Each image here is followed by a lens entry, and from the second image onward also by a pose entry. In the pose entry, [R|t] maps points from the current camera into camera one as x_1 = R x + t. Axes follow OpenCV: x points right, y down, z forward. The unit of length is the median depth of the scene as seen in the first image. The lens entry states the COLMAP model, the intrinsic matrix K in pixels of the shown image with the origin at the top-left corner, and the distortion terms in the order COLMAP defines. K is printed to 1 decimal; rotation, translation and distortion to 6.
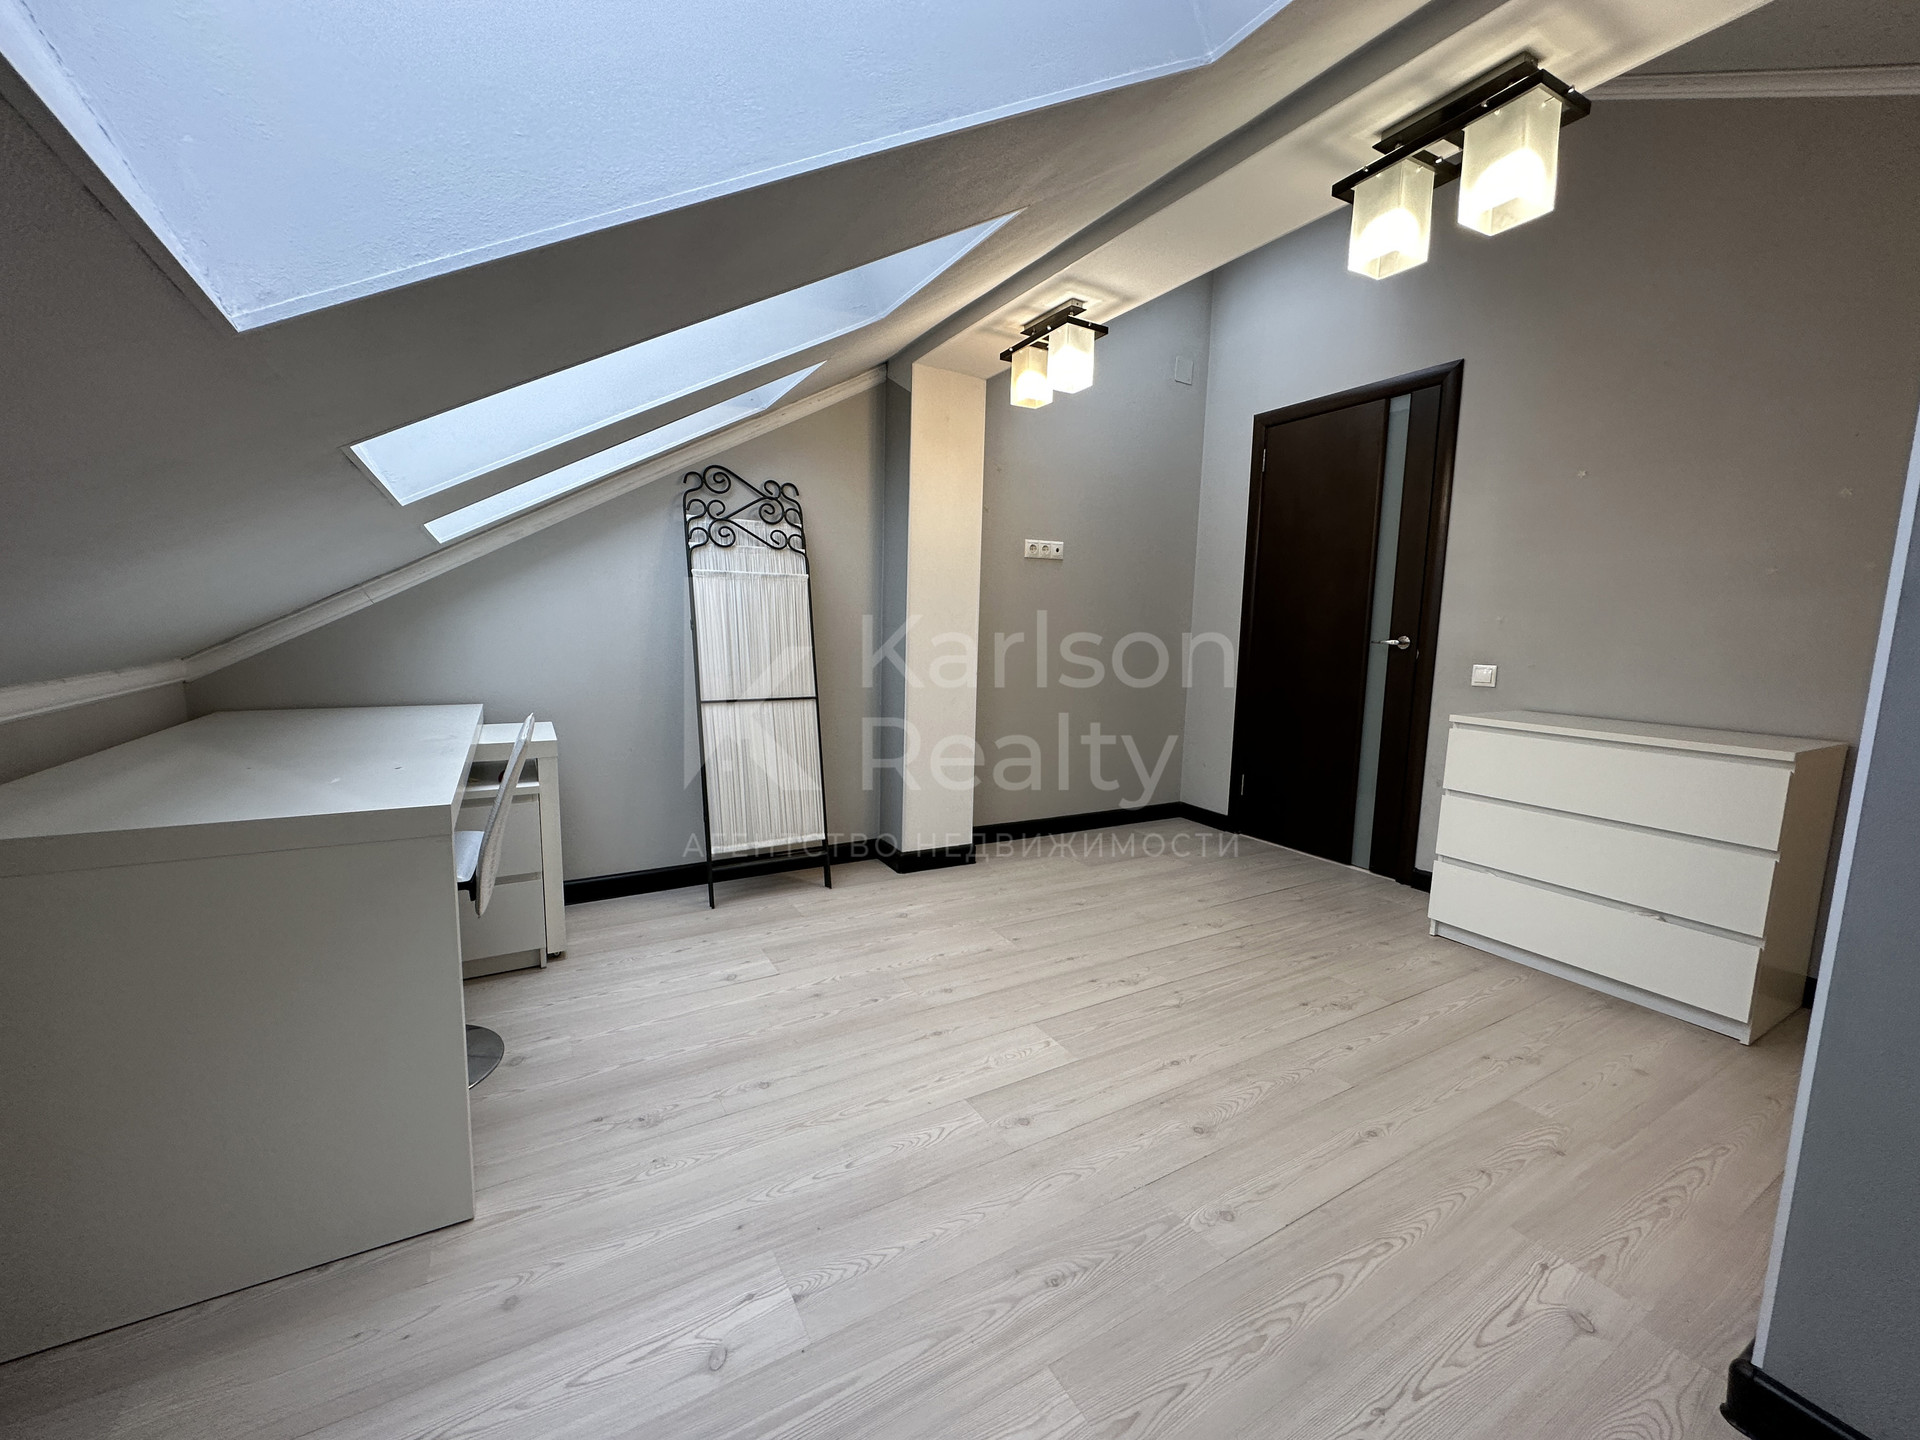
lens RADIAL K [[777.2, 0, 966.1], [0, 777.2, 725.8], [0, 0, 1]] dist [-0.000606, -0.000417]
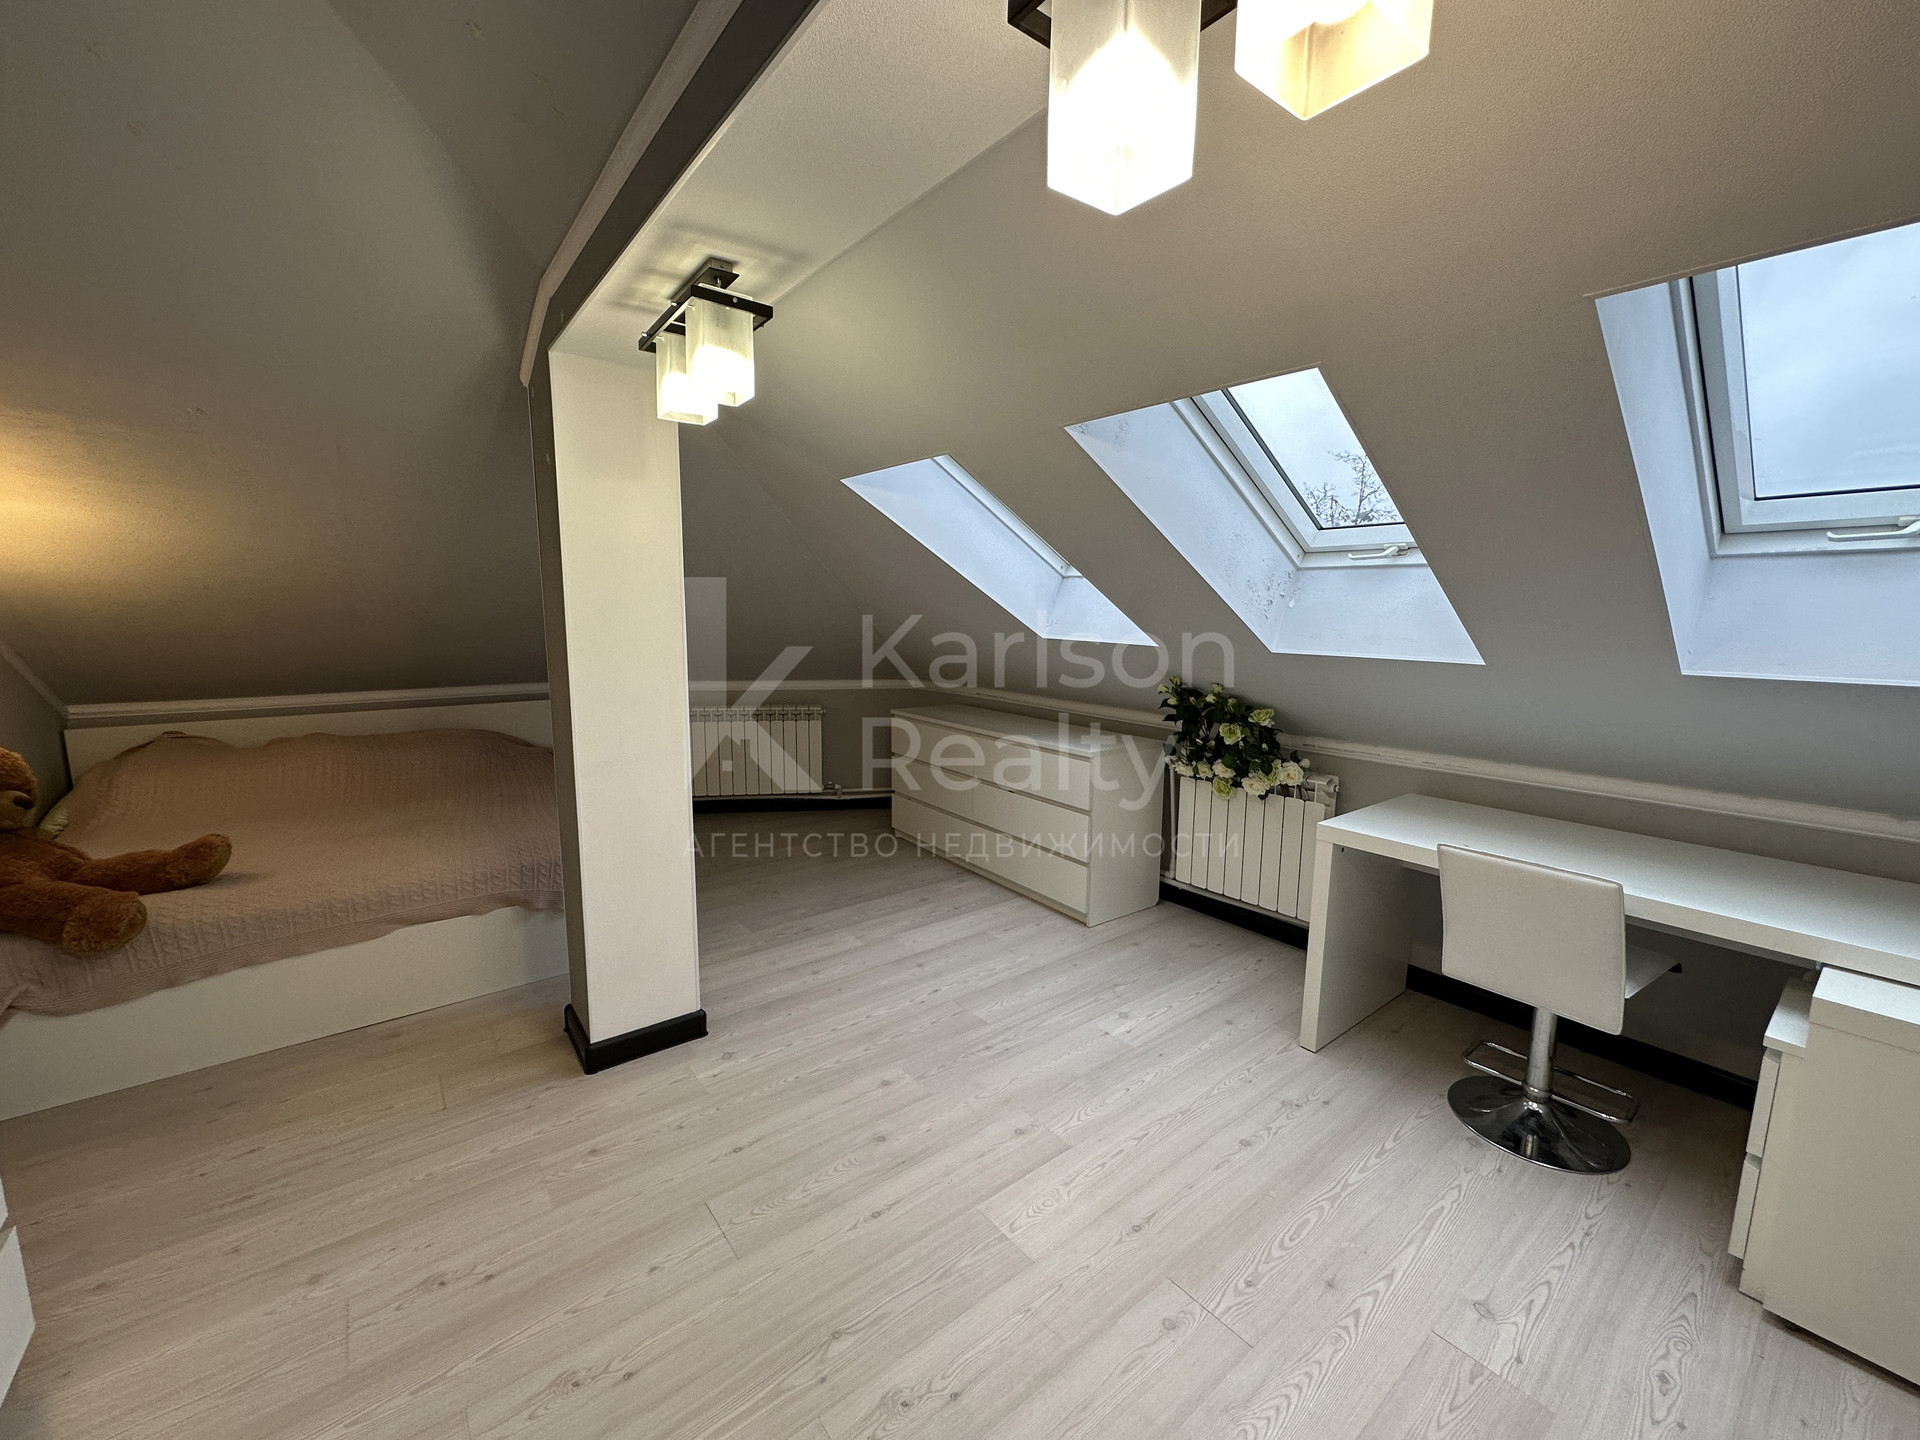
lens RADIAL K [[777.2, 0, 958.9], [0, 777.2, 720.5], [0, 0, 1]] dist [-0.000606, -0.000417]
pose [[-0.991267, -0.013372, -0.131191, 0.349870], [-0.048707, 0.961625, 0.270008, -0.470646], [0.122546, 0.274040, -0.953879, 2.032238]]
